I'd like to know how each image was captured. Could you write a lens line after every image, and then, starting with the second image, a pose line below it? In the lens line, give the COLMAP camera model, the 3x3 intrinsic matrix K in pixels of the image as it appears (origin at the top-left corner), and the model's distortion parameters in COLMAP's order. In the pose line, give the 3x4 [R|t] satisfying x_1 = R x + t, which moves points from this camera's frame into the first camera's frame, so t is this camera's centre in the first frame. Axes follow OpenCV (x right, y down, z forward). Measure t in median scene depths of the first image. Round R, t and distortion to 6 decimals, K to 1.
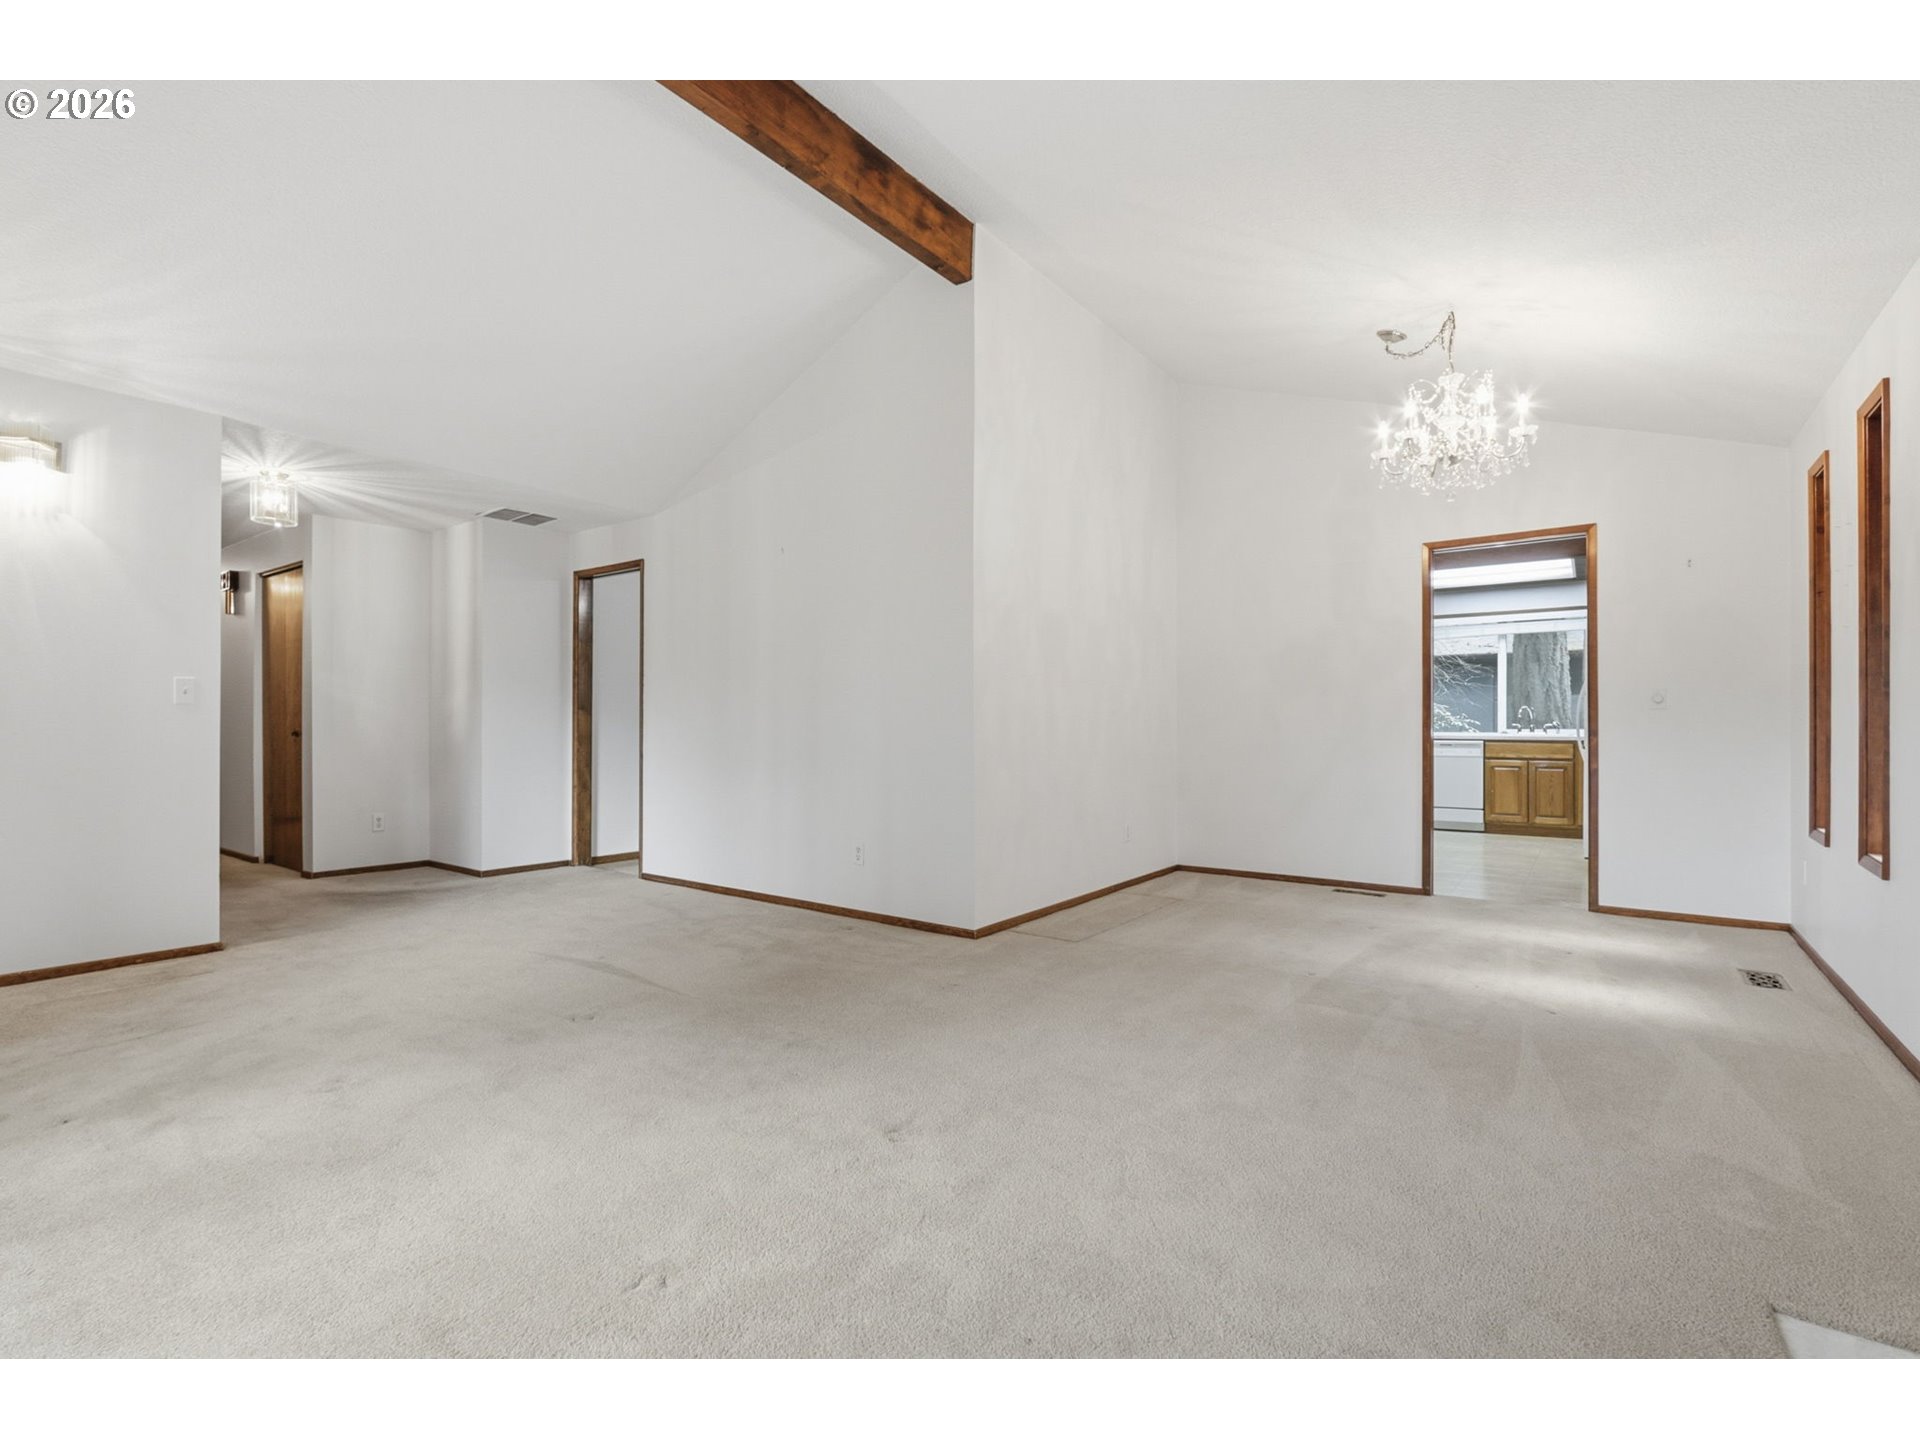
lens RADIAL K [[892.6, 0, 934.5], [0, 892.6, 727.8], [0, 0, 1]] dist [-0.000758, -0.000536]
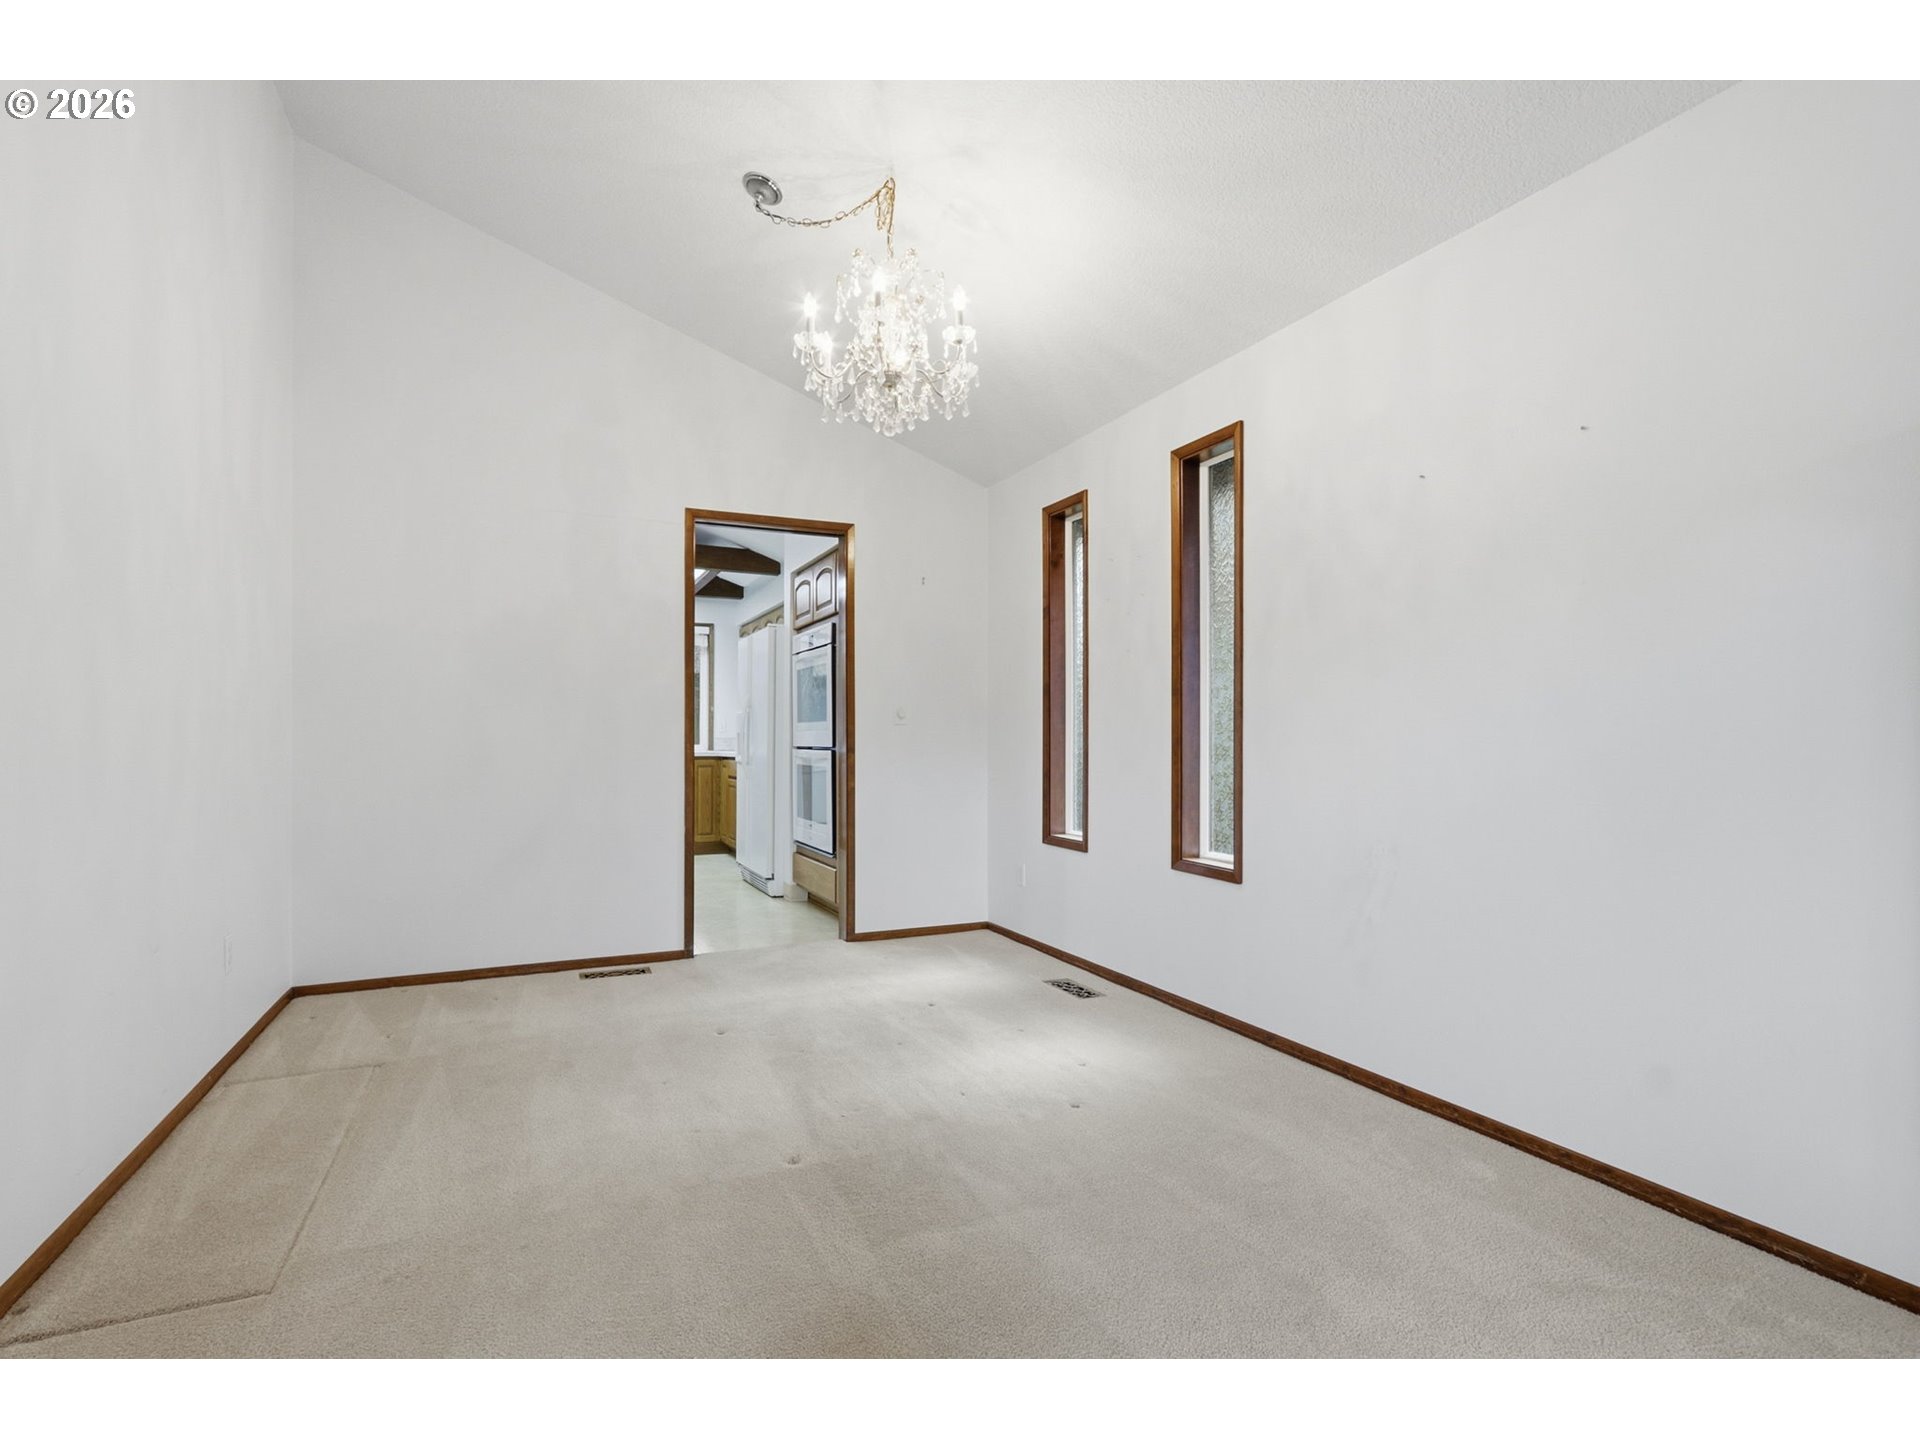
lens RADIAL K [[892.6, 0, 934.5], [0, 892.6, 727.8], [0, 0, 1]] dist [-0.000758, -0.000536]
pose [[0.468533, 0.018197, 0.883259, -0.048750], [-0.002042, 0.999807, -0.019515, 0.003289], [-0.883444, 0.007339, 0.468480, 0.584853]]
